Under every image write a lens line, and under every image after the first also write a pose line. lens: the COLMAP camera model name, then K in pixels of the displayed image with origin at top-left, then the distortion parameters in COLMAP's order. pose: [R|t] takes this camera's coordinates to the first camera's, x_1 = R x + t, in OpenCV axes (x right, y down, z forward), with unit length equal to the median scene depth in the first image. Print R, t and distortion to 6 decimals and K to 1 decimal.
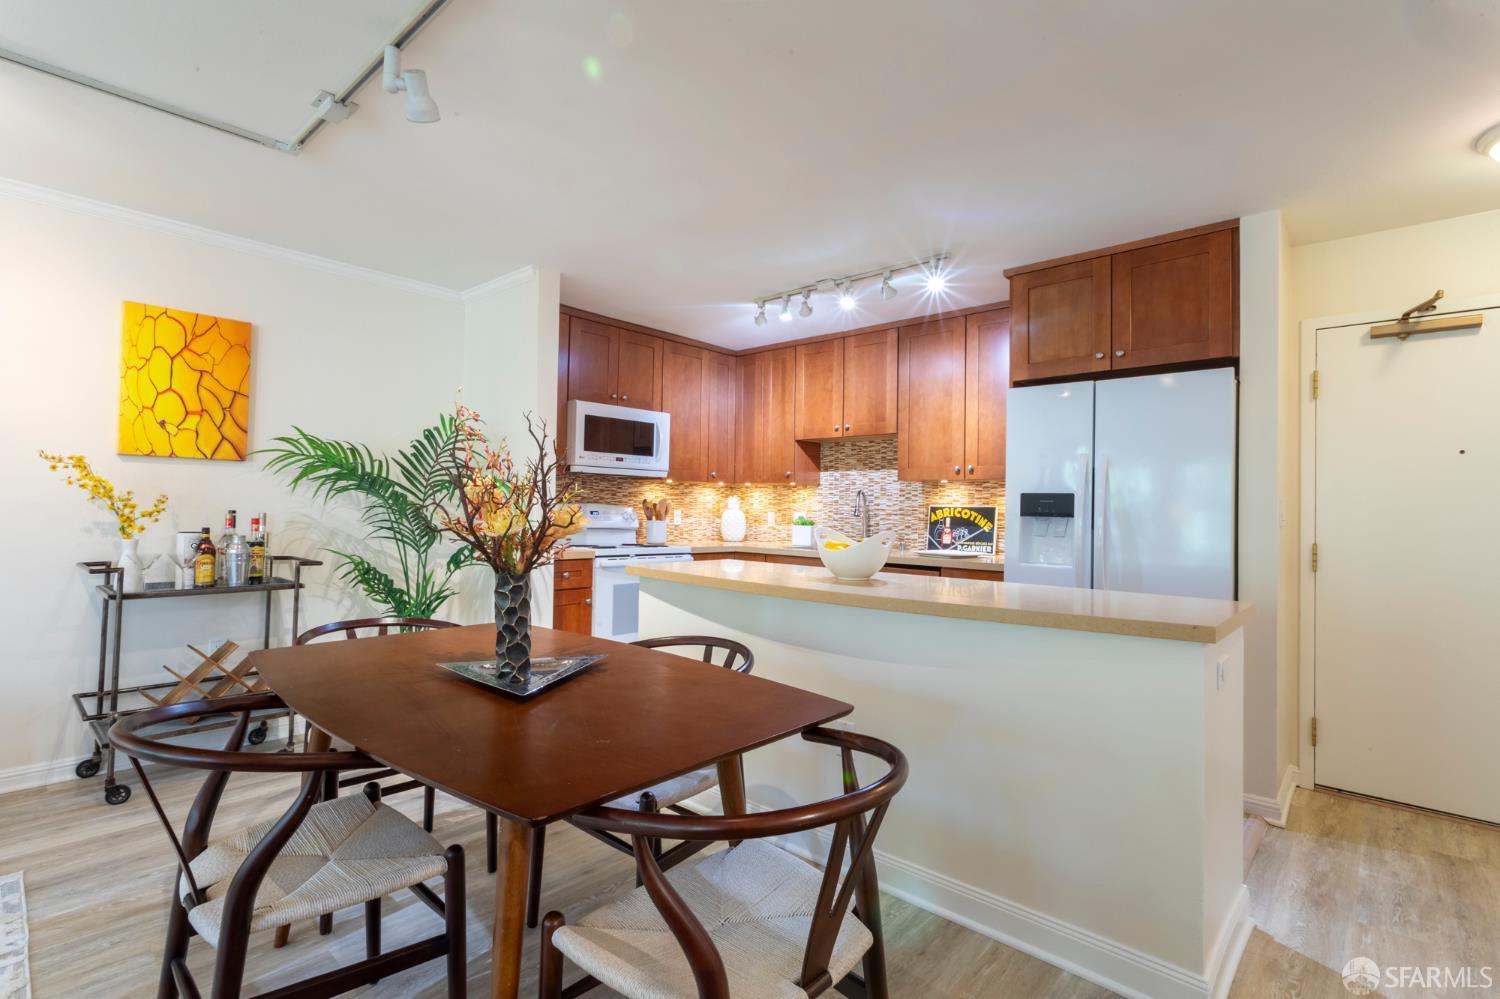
lens RADIAL K [[705.3, 0, 750.4], [0, 705.3, 491.5], [0, 0, 1]] dist [-0.001683, 0.003578]
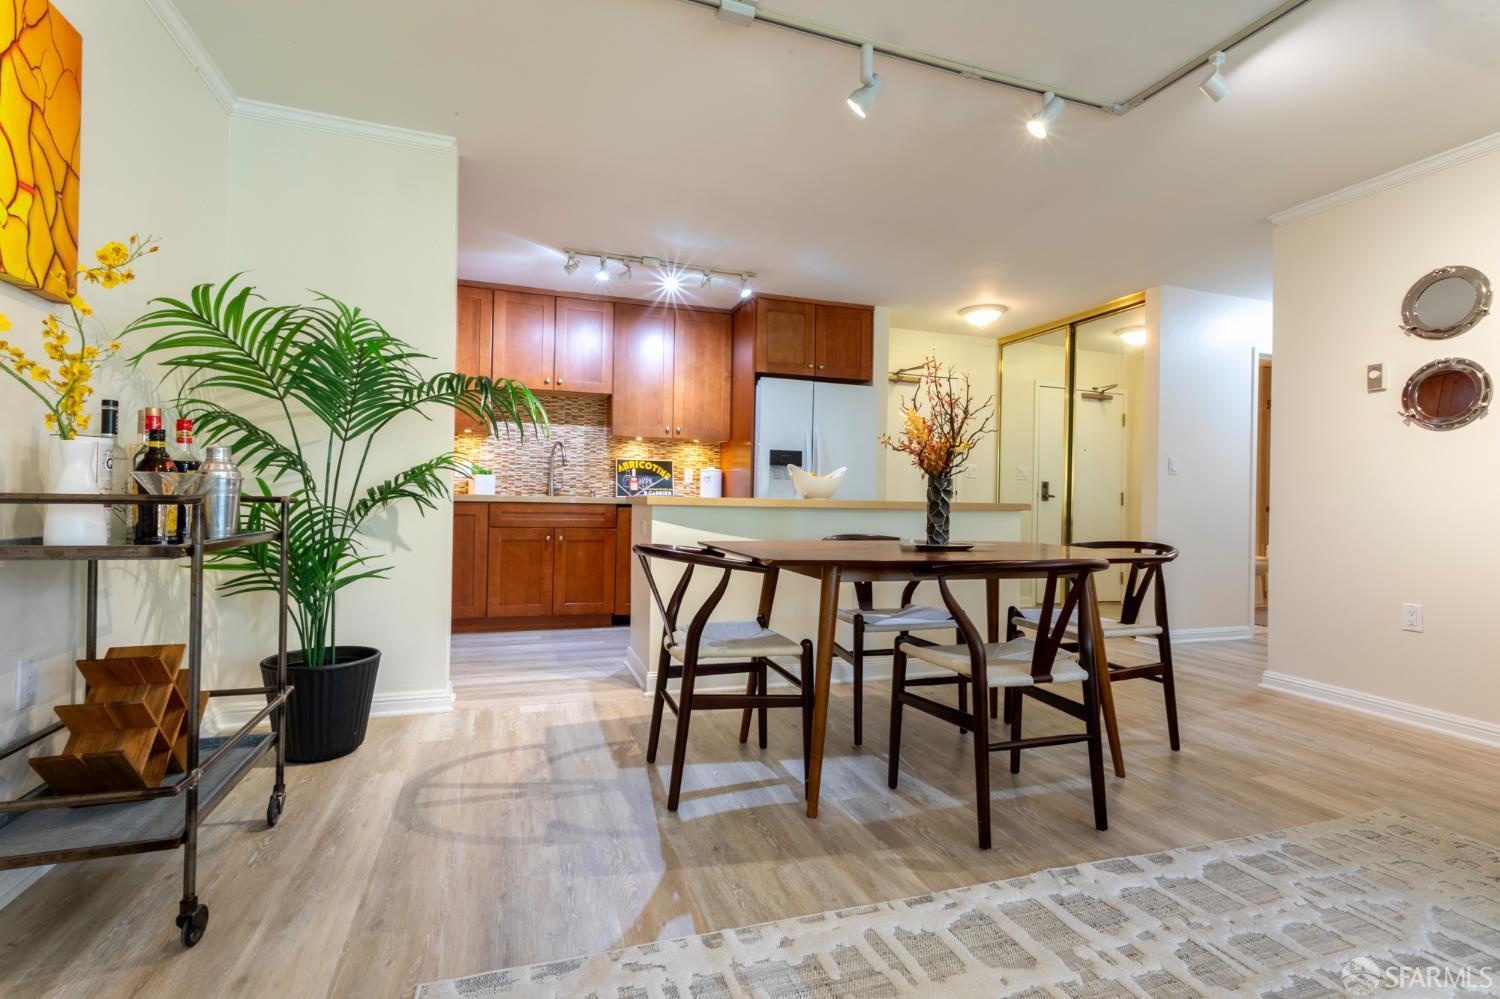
lens RADIAL K [[705.3, 0, 751.9], [0, 705.3, 493.6], [0, 0, 1]] dist [-0.001683, 0.003578]
pose [[0.481701, -0.001459, 0.876334, -0.693510], [-0.031513, 0.999323, 0.018986, 0.050775], [-0.875769, -0.036762, 0.481329, 0.236918]]
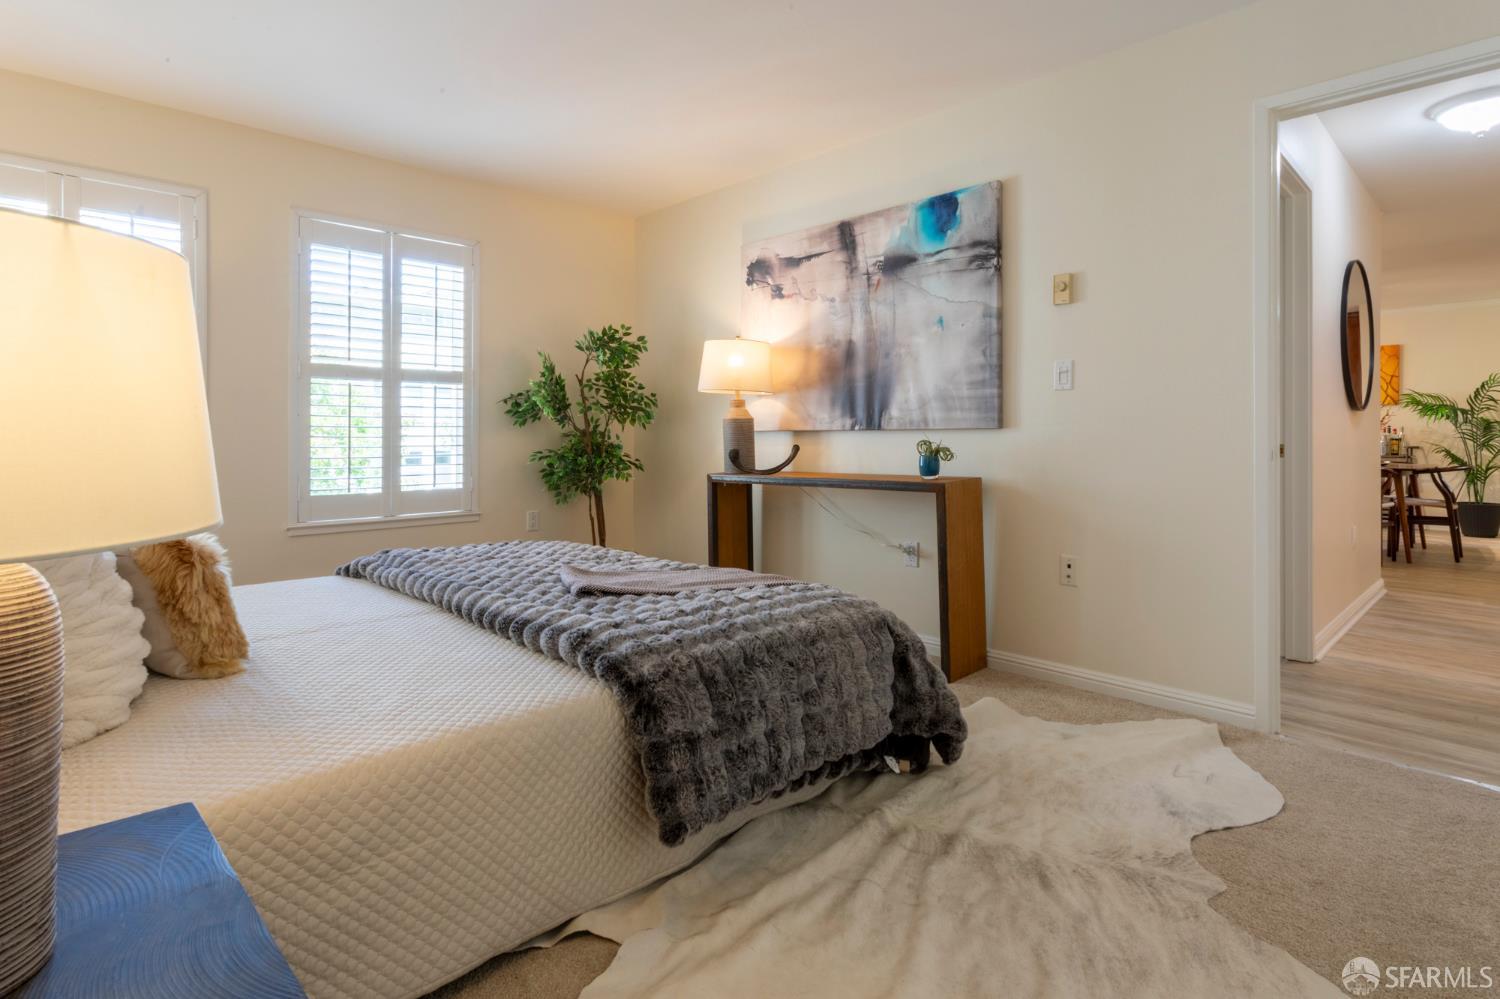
lens RADIAL K [[705.3, 0, 817.6], [0, 705.3, 434.6], [0, 0, 1]] dist [-0.001683, 0.003578]
pose [[-0.054341, -0.020435, -0.998313, 1.279779], [0.027190, 0.999390, -0.021937, 0.040966], [0.998152, -0.028336, -0.053752, -0.591250]]
